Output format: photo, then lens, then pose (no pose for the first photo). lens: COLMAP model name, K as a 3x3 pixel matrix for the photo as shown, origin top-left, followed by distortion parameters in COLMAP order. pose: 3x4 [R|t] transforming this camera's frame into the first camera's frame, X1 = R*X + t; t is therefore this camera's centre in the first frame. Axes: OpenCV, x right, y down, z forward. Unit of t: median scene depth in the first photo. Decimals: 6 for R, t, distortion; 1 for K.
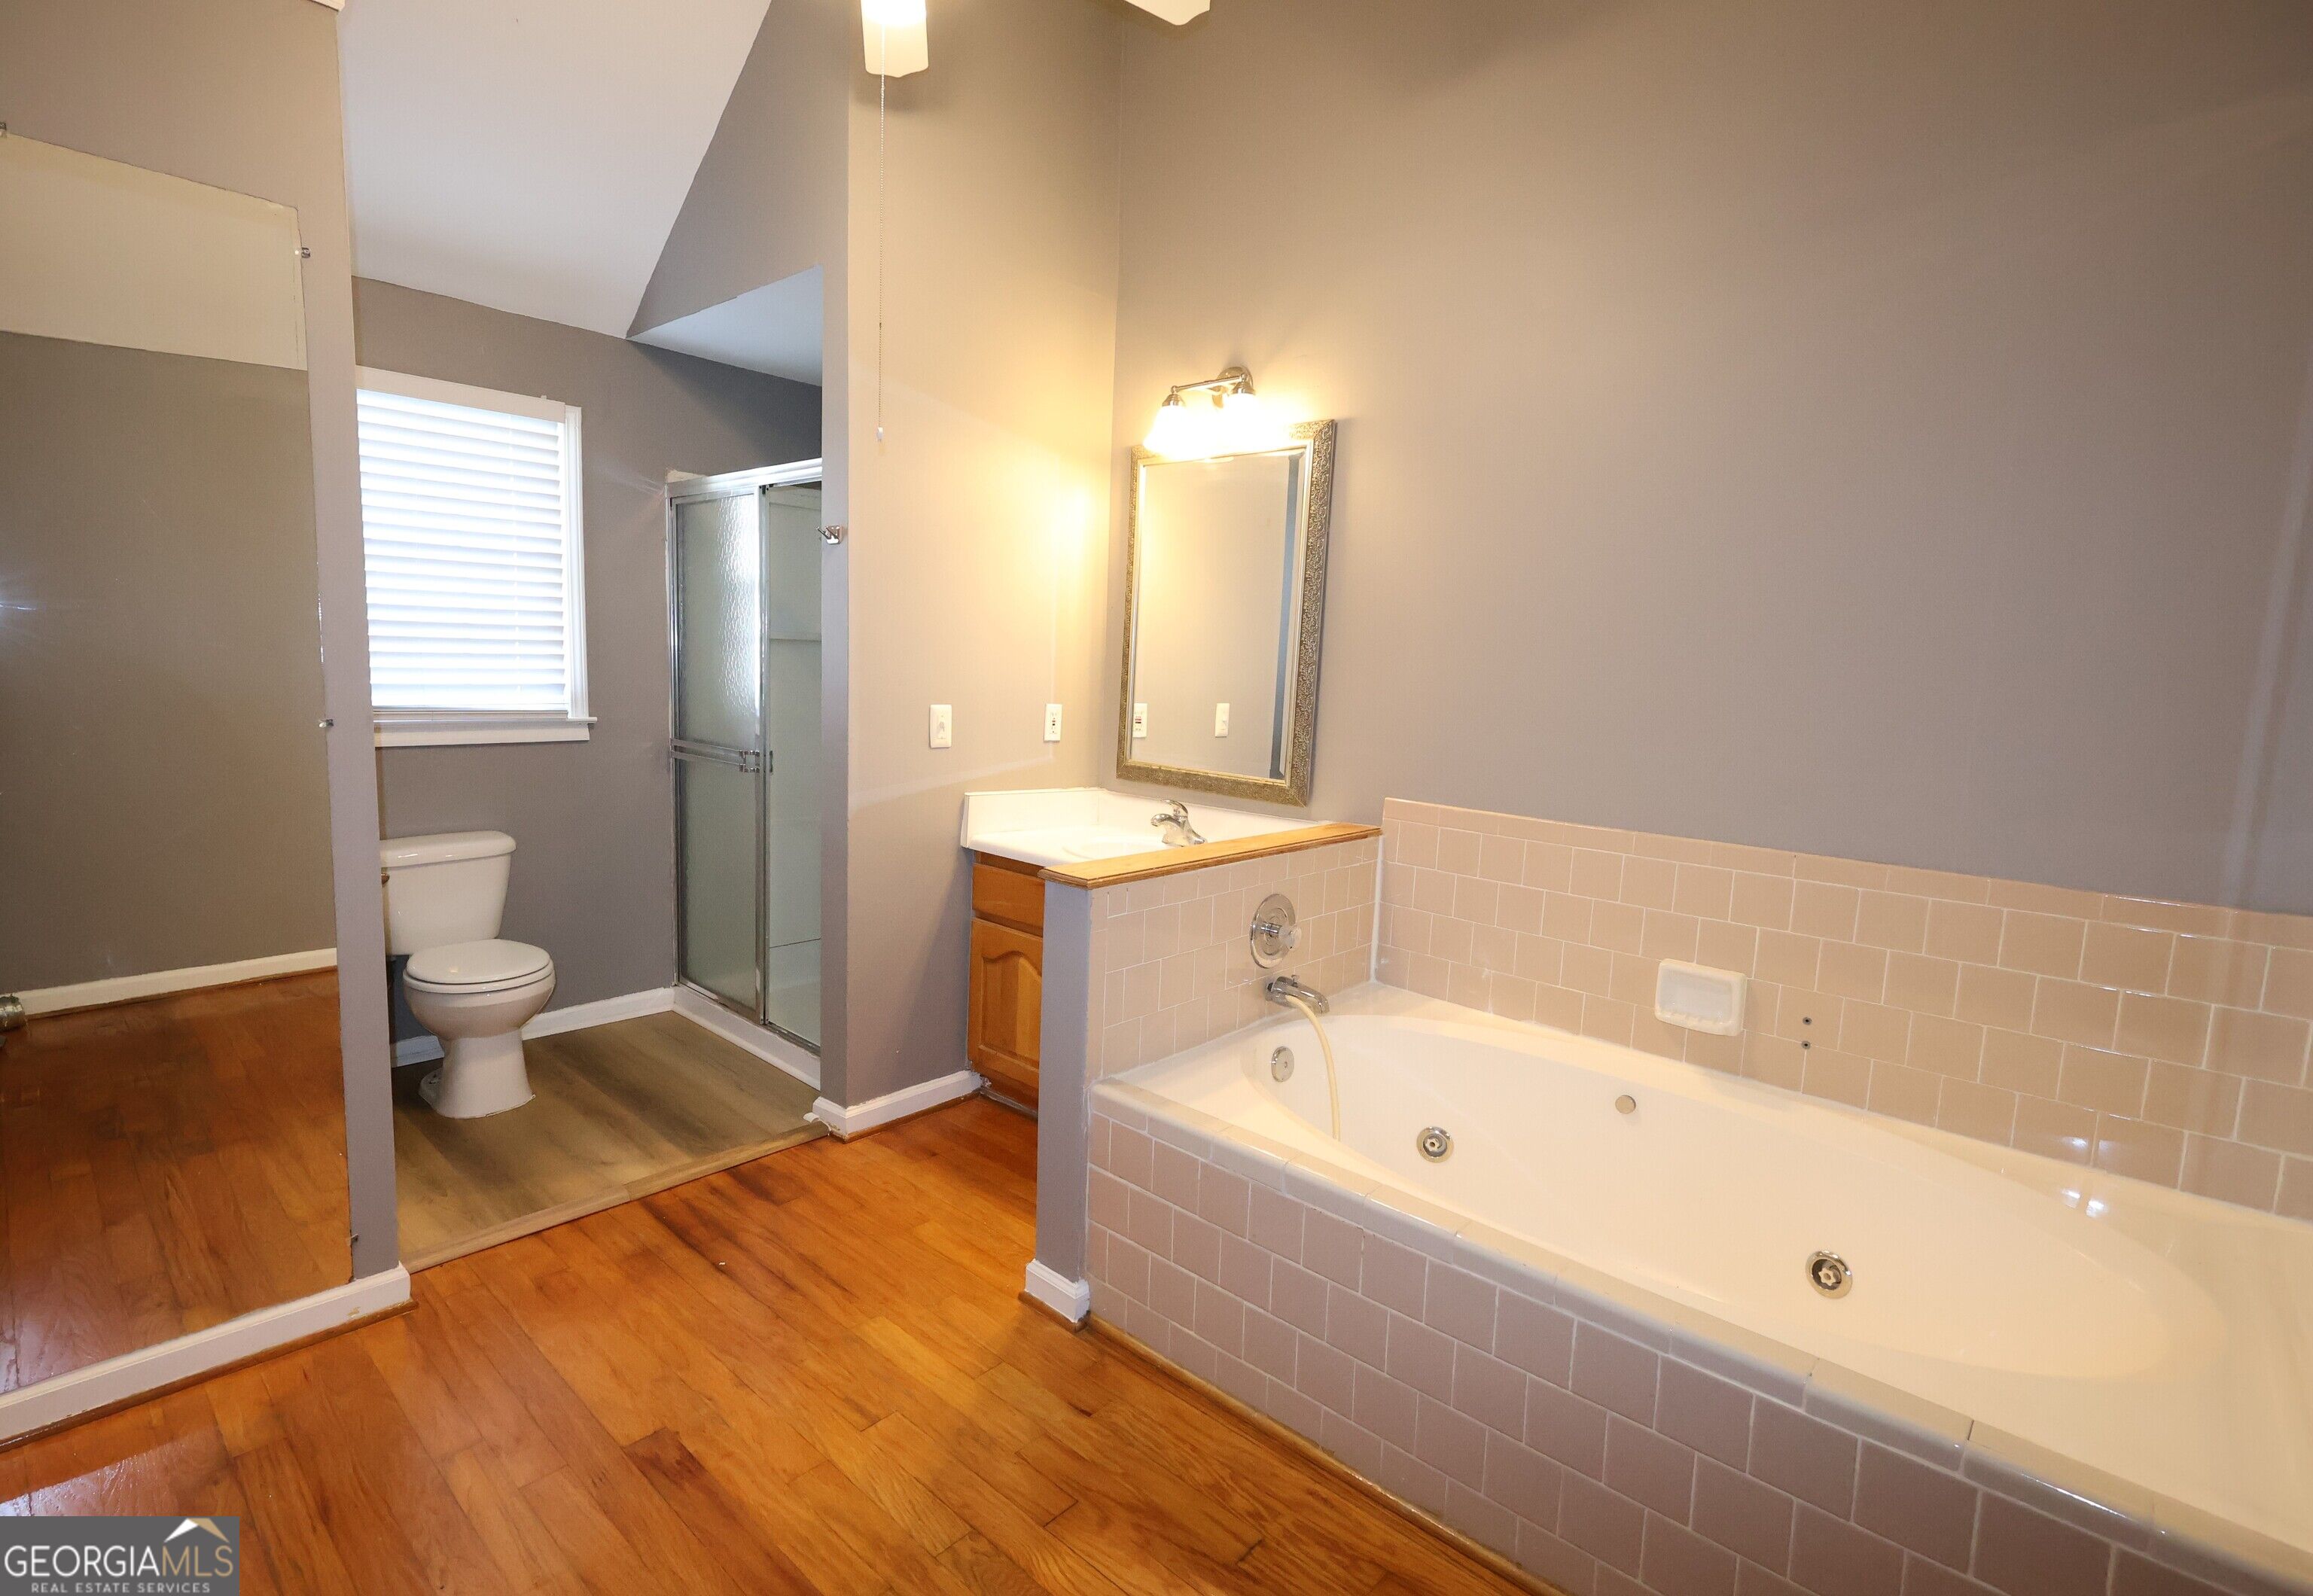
lens RADIAL K [[1114.7, 0, 1143.1], [0, 1114.7, 789.9], [0, 0, 1]] dist [0.004479, 0.000327]
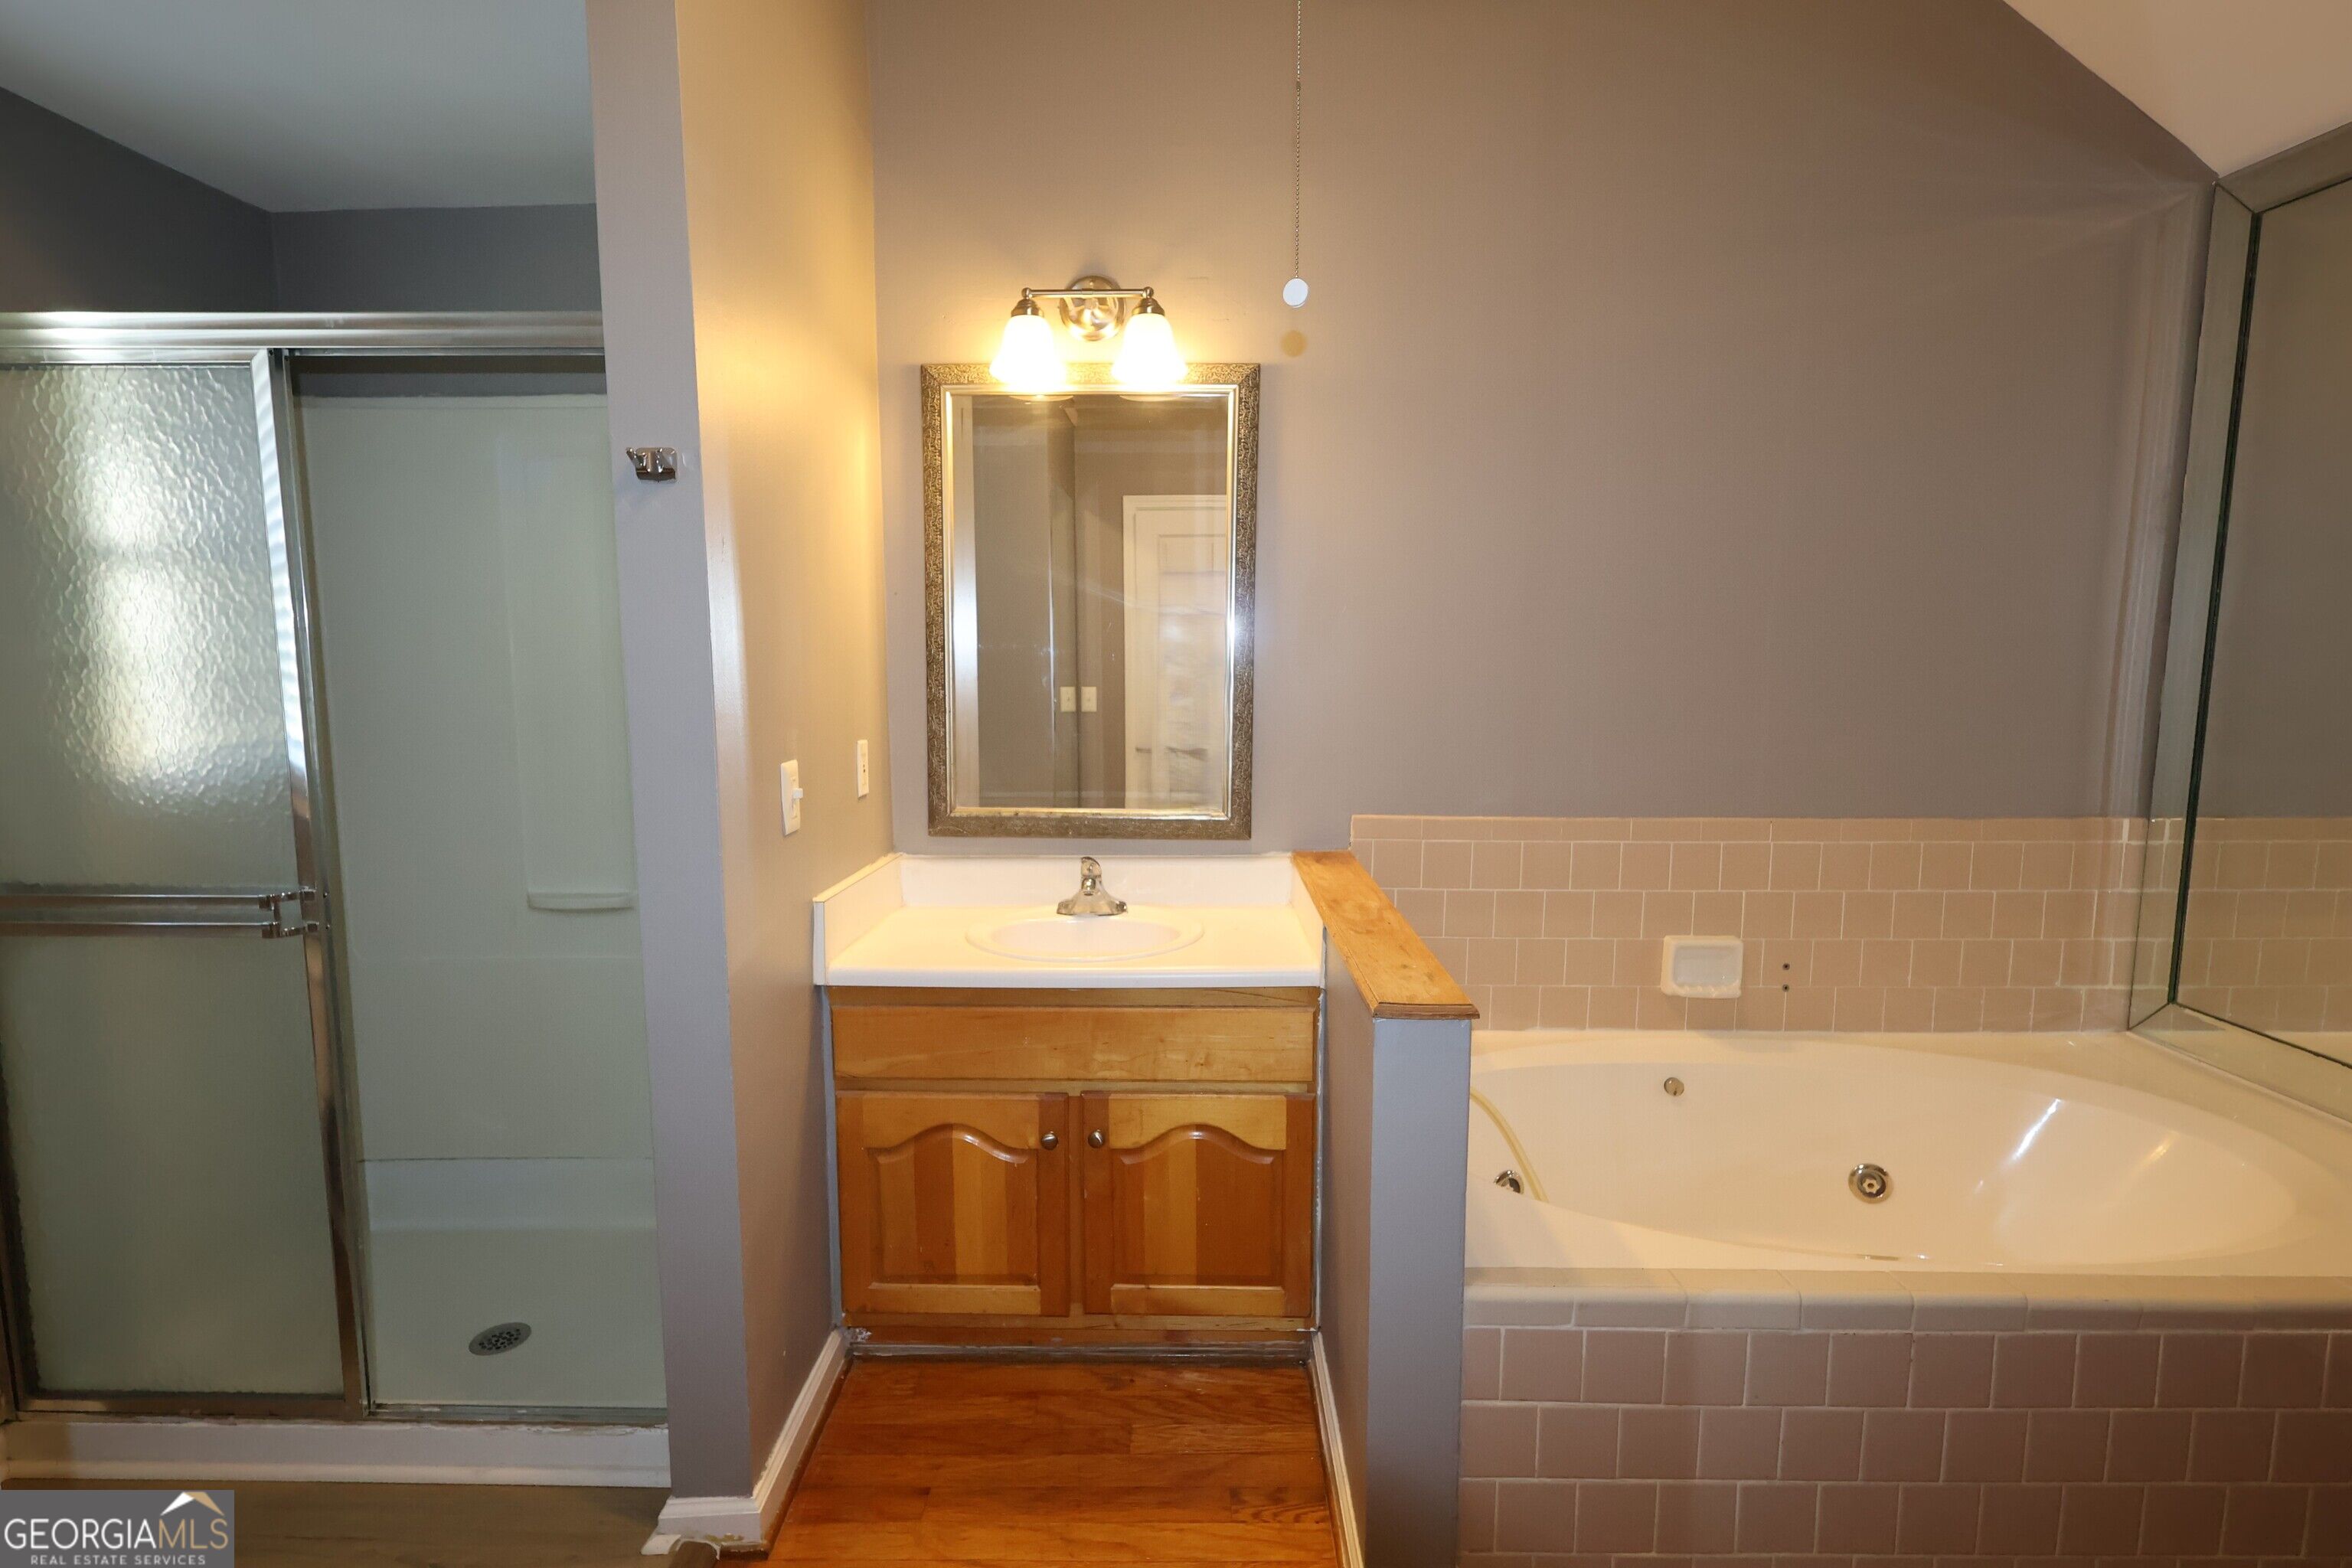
lens RADIAL K [[1125.6, 0, 1181.6], [0, 1125.6, 780.4], [0, 0, 1]] dist [0.003840, 0.000922]
pose [[0.745006, -0.116283, 0.656845, -0.442570], [0.108778, 0.992686, 0.052360, -0.078756], [-0.658129, 0.032441, 0.752206, 0.424198]]
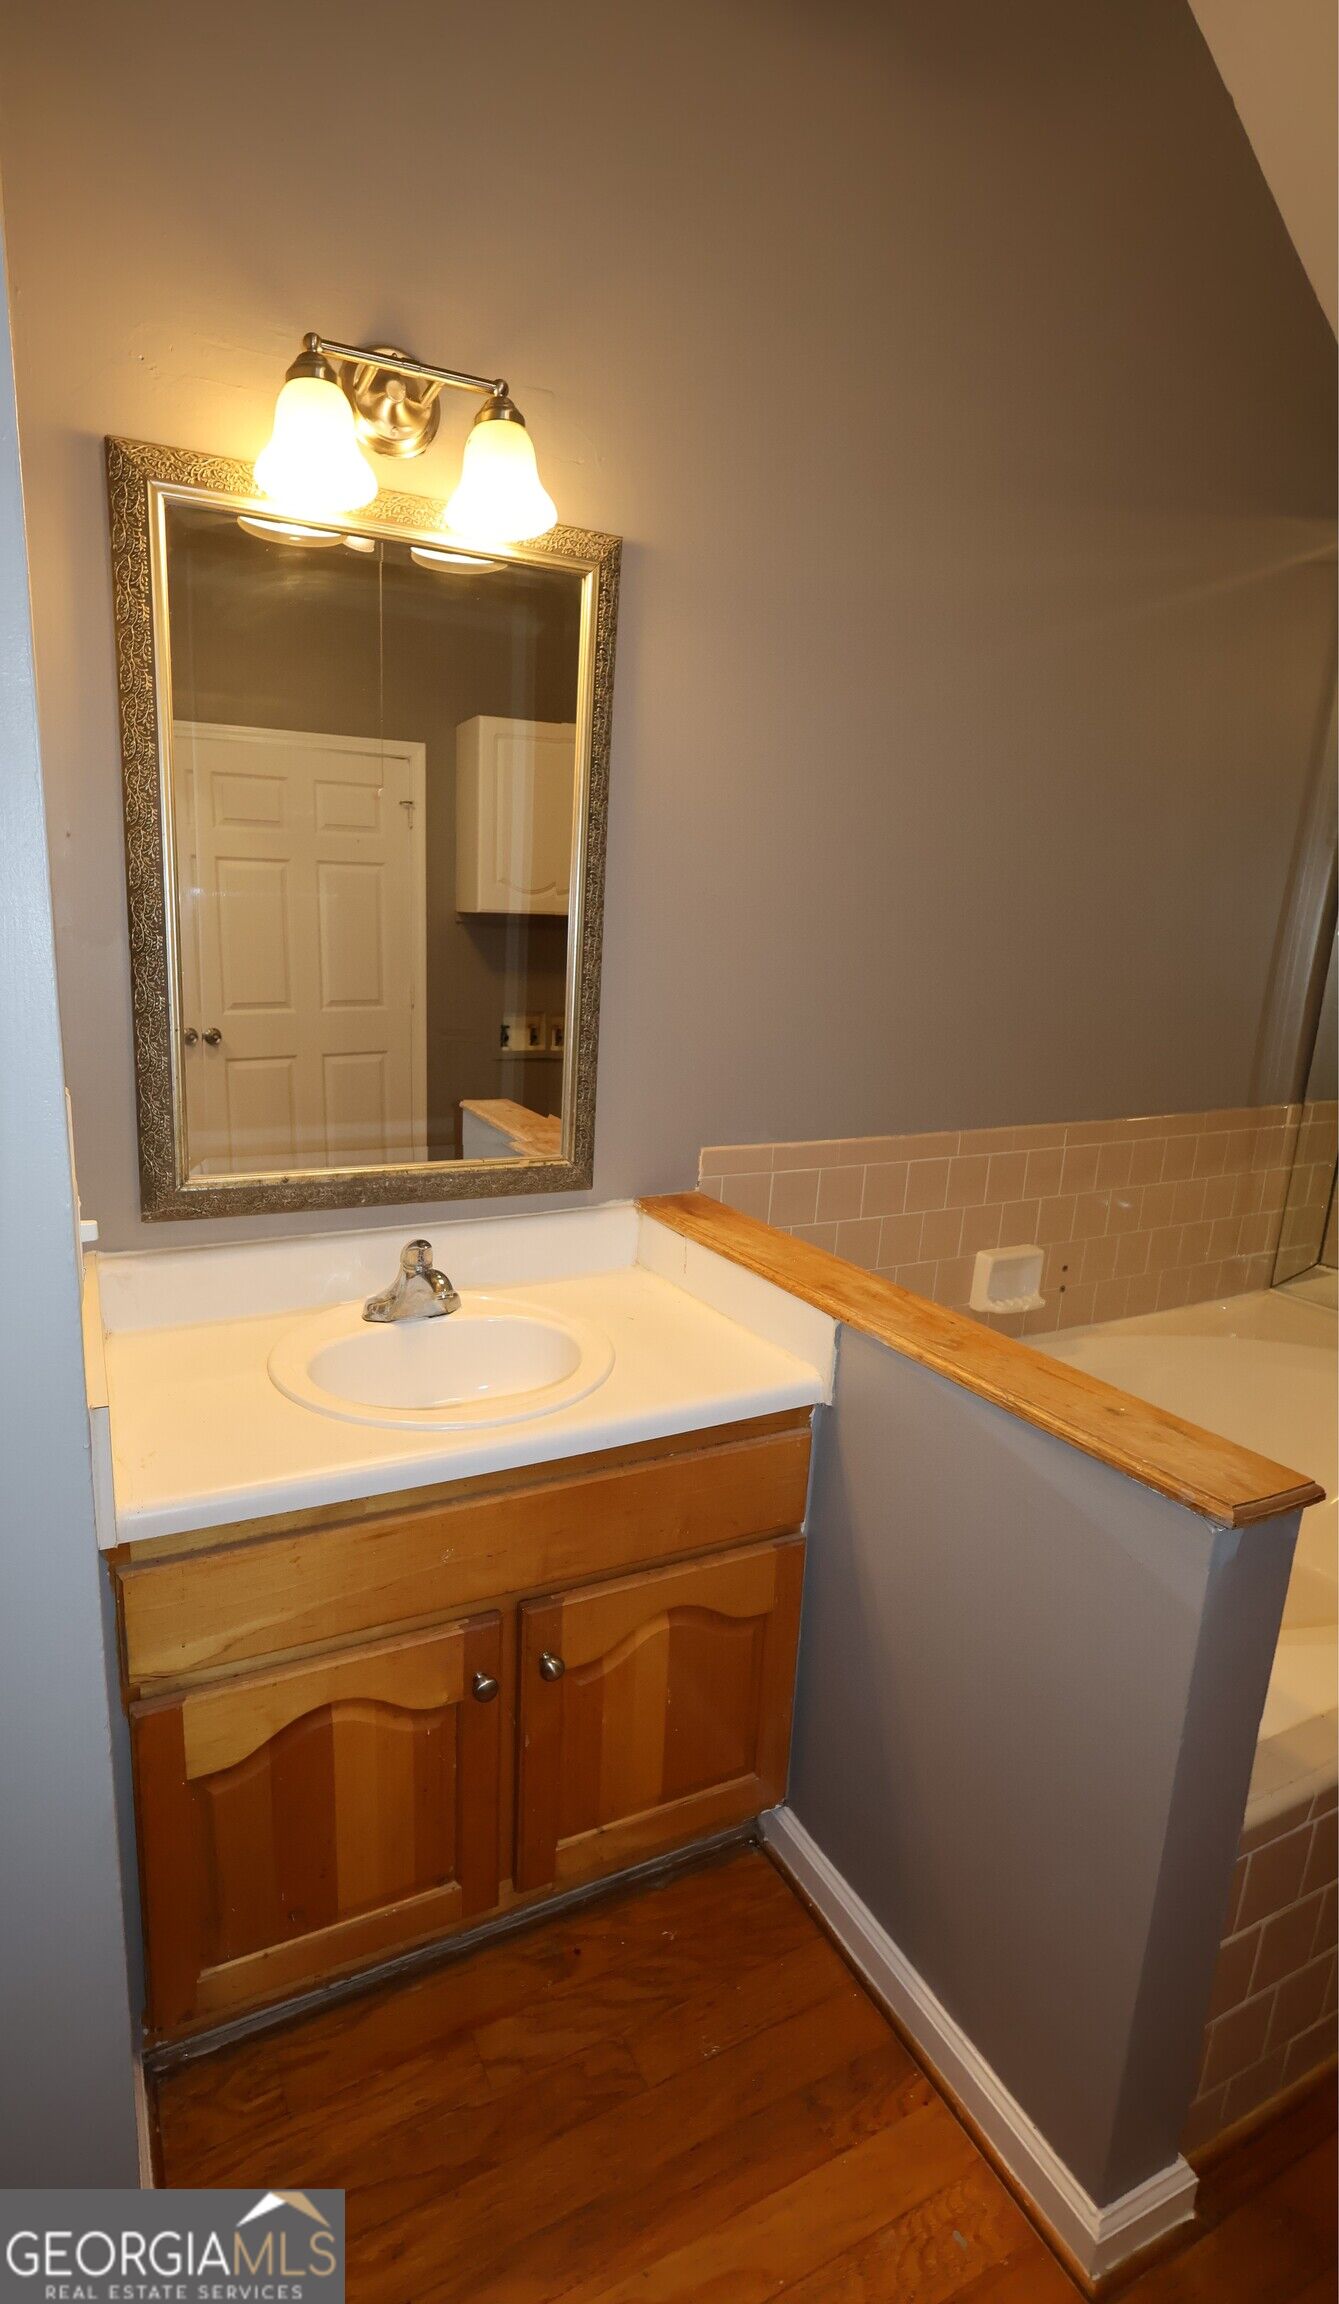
lens RADIAL K [[1059.5, 0, 576.3], [0, 1059.5, 1143.5], [0, 0, 1]] dist [0.002216, -0.000782]
pose [[0.393954, -0.220496, 0.892290, -0.399983], [0.096415, 0.975356, 0.198455, -0.133307], [-0.914059, 0.007848, 0.405505, 0.789543]]
